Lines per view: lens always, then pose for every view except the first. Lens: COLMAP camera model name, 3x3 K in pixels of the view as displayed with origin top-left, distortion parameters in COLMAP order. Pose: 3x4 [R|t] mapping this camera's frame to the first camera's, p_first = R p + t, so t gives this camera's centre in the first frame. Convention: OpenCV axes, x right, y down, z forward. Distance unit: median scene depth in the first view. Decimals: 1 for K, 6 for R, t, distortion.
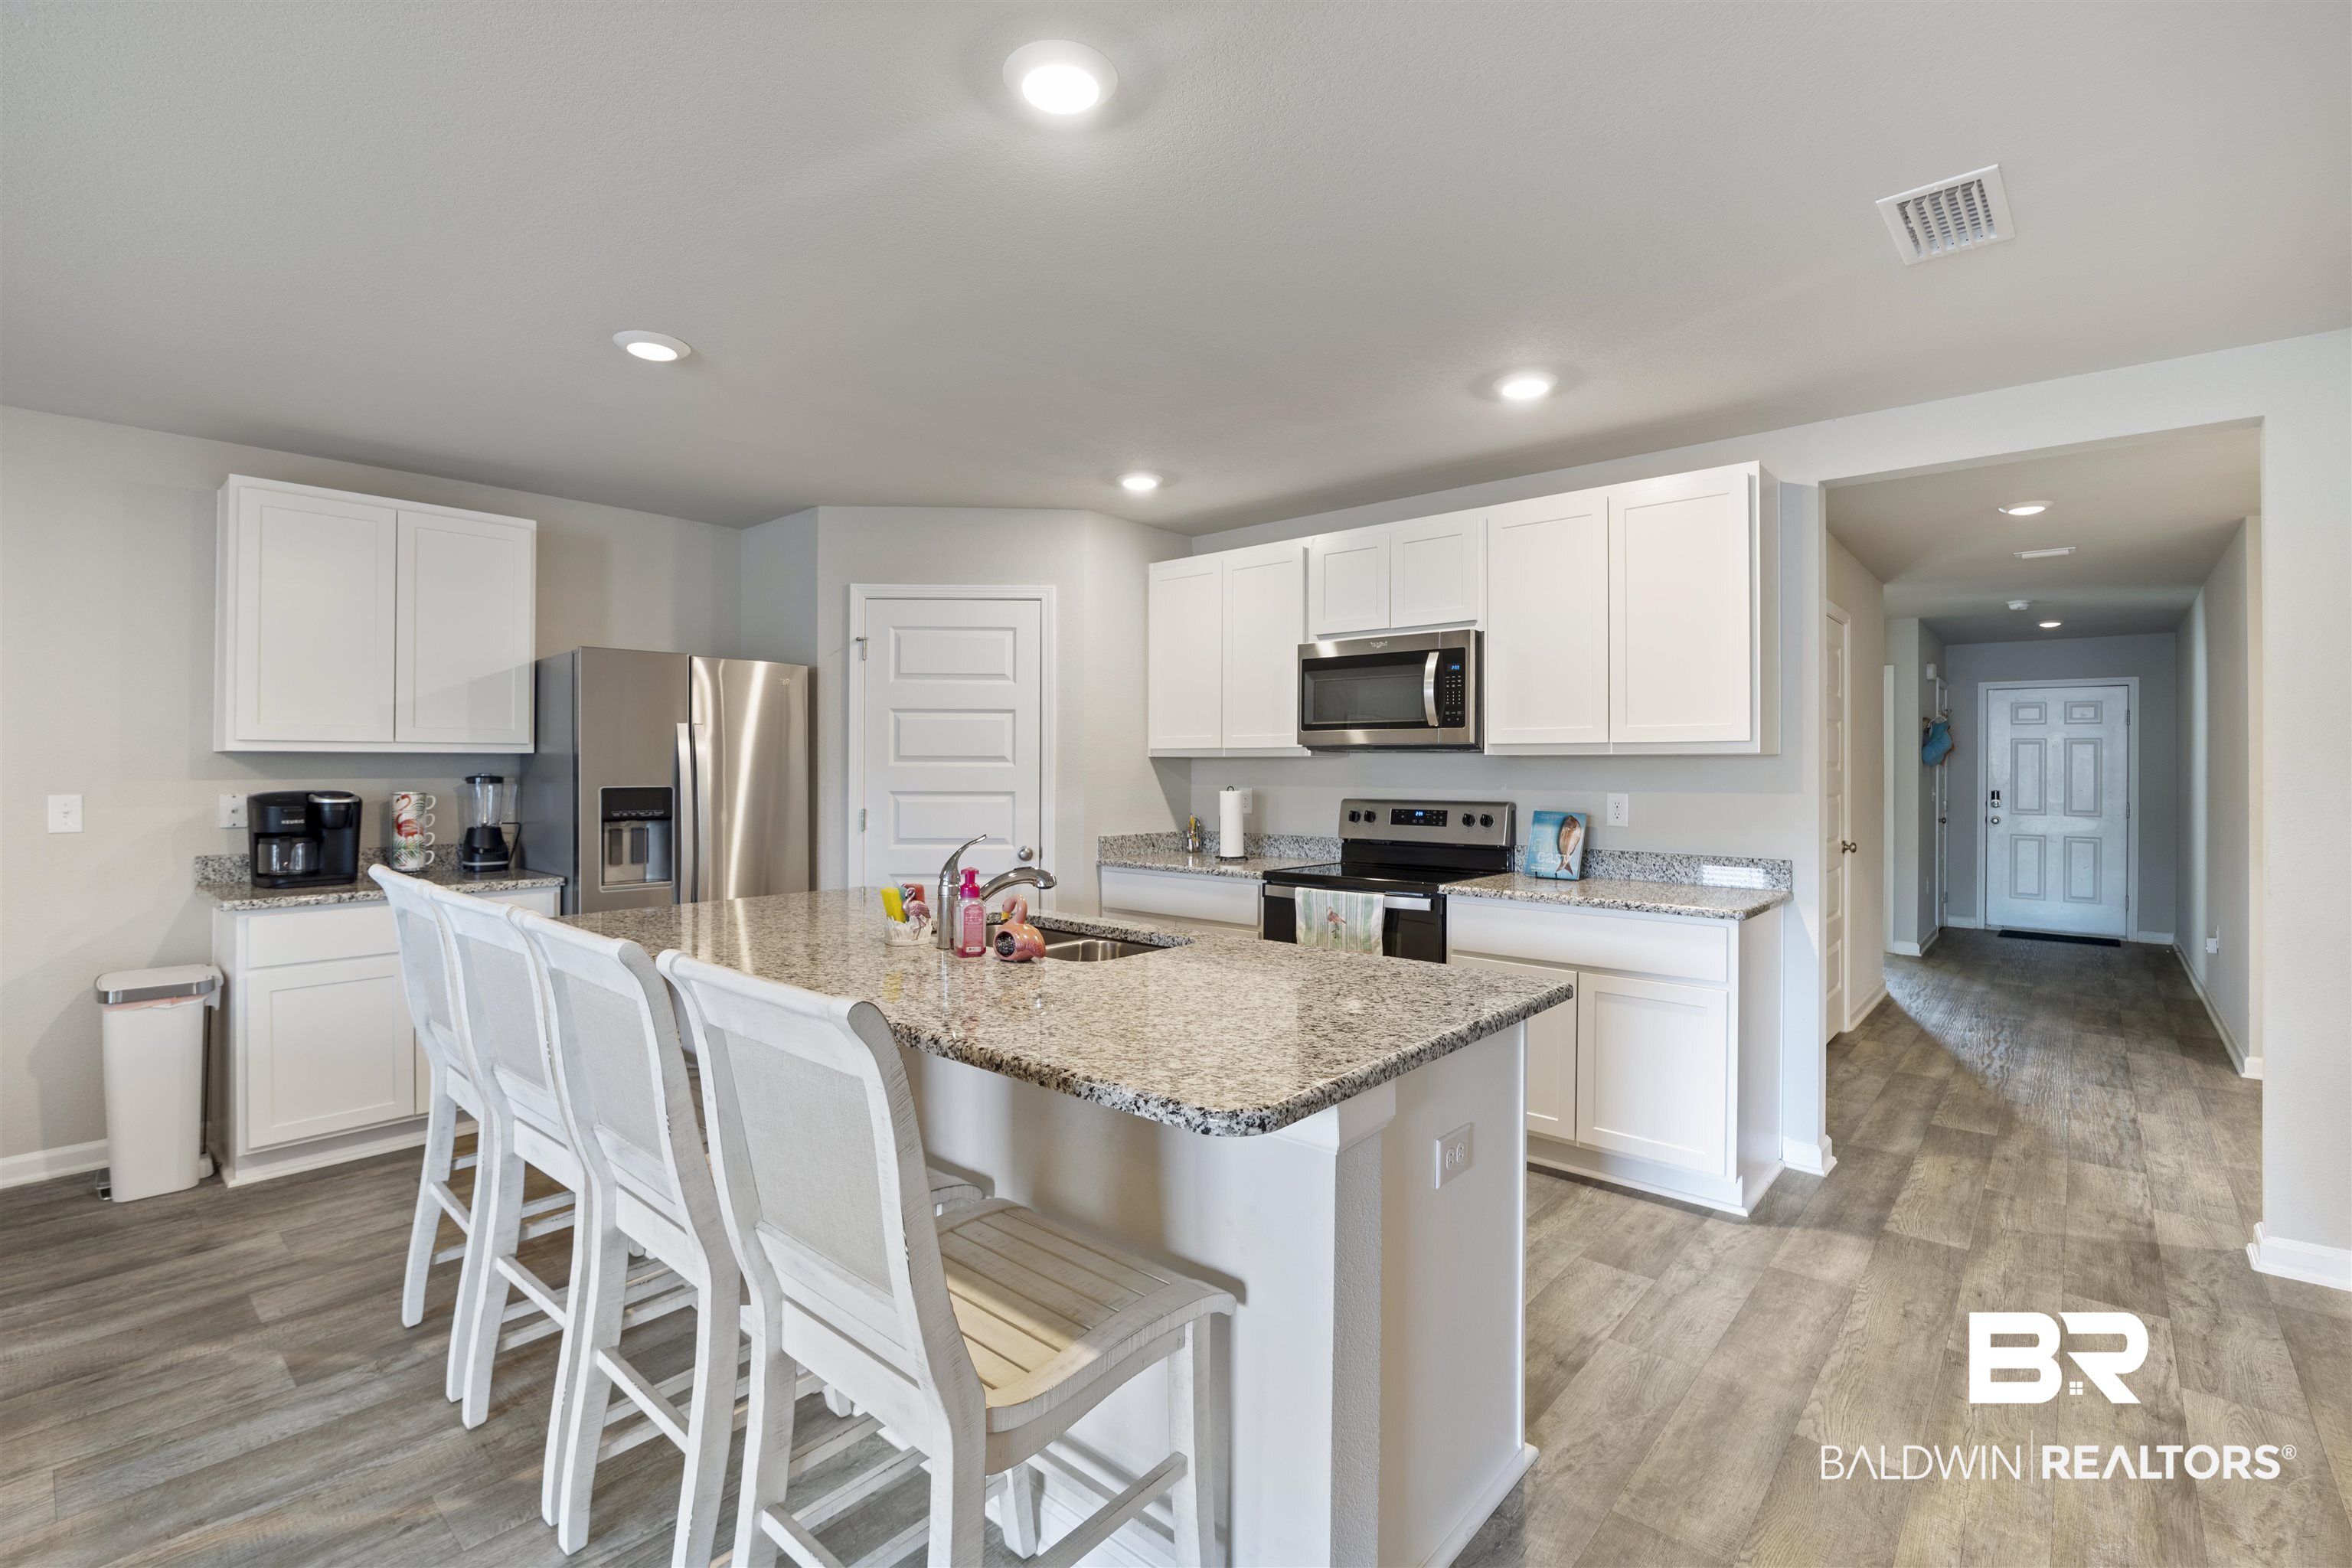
lens RADIAL K [[1049.8, 0, 1174.2], [0, 1049.8, 774.6], [0, 0, 1]] dist [-0.002156, -0.000346]
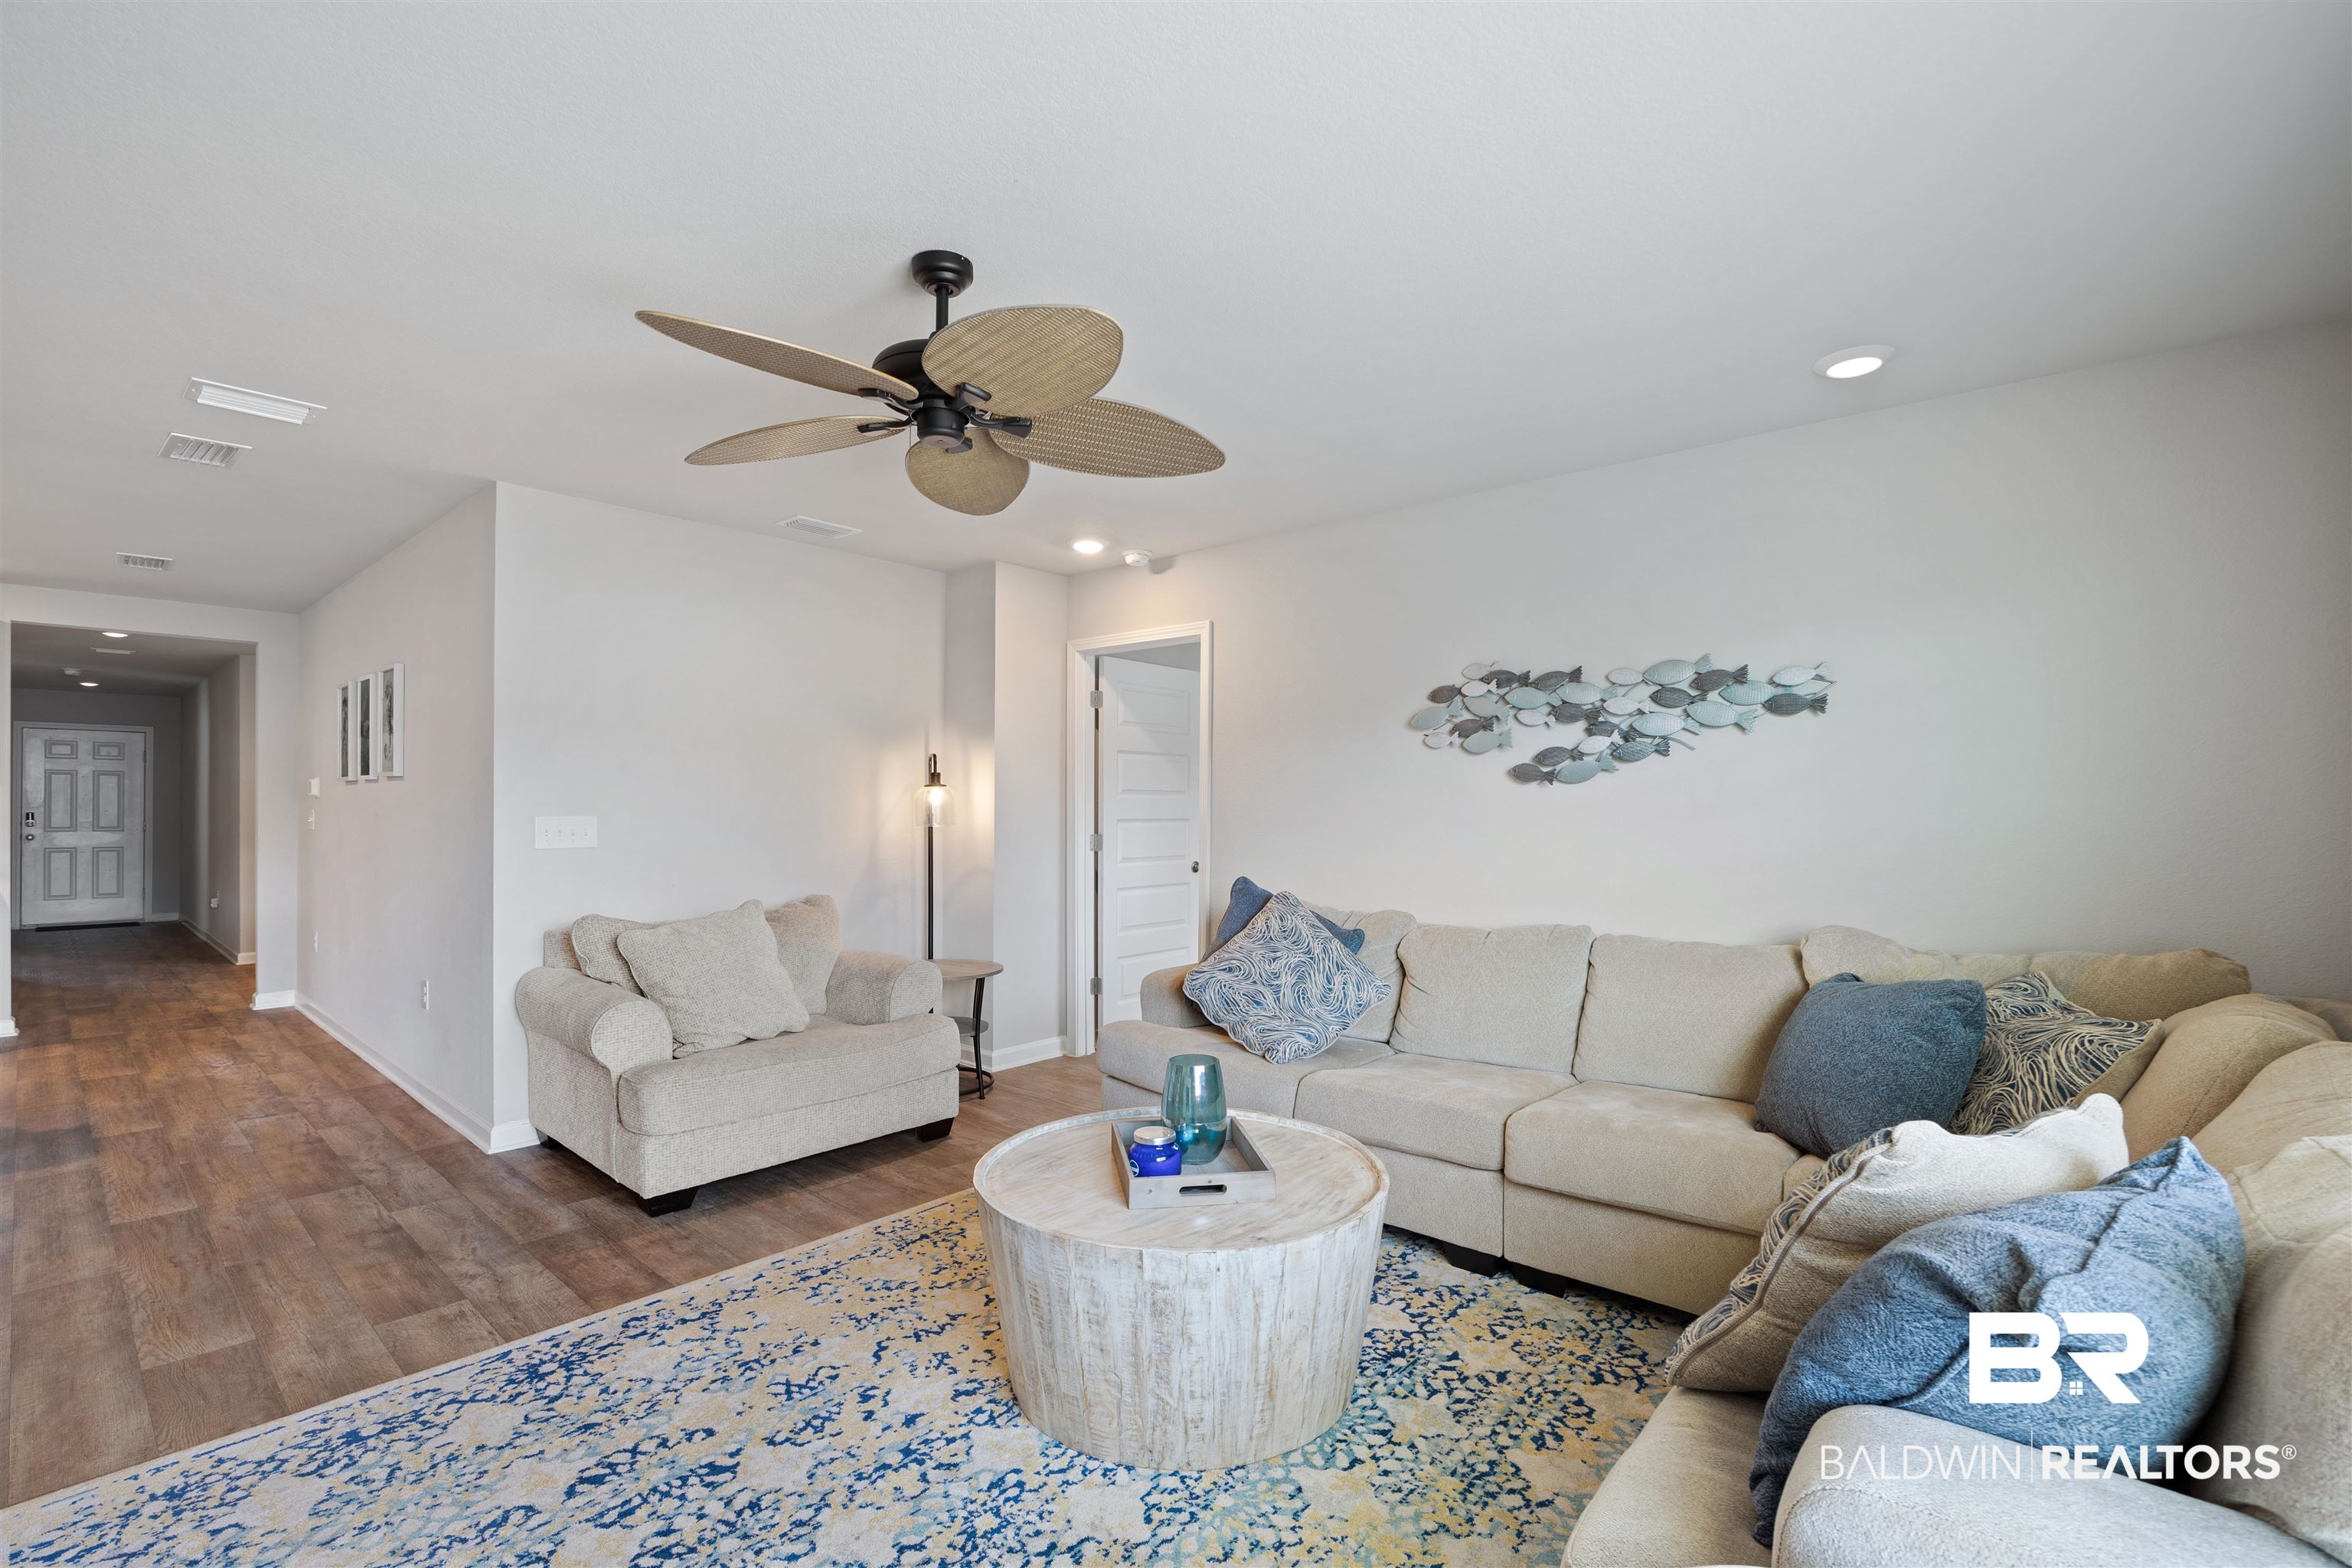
lens RADIAL K [[1049.8, 0, 1175.1], [0, 1049.8, 793.3], [0, 0, 1]] dist [-0.002156, -0.000346]
pose [[0.024289, 0.005871, 0.999688, -0.390024], [-0.000680, 0.999983, -0.005856, -0.000600], [-0.999705, -0.000537, 0.024293, -0.344950]]
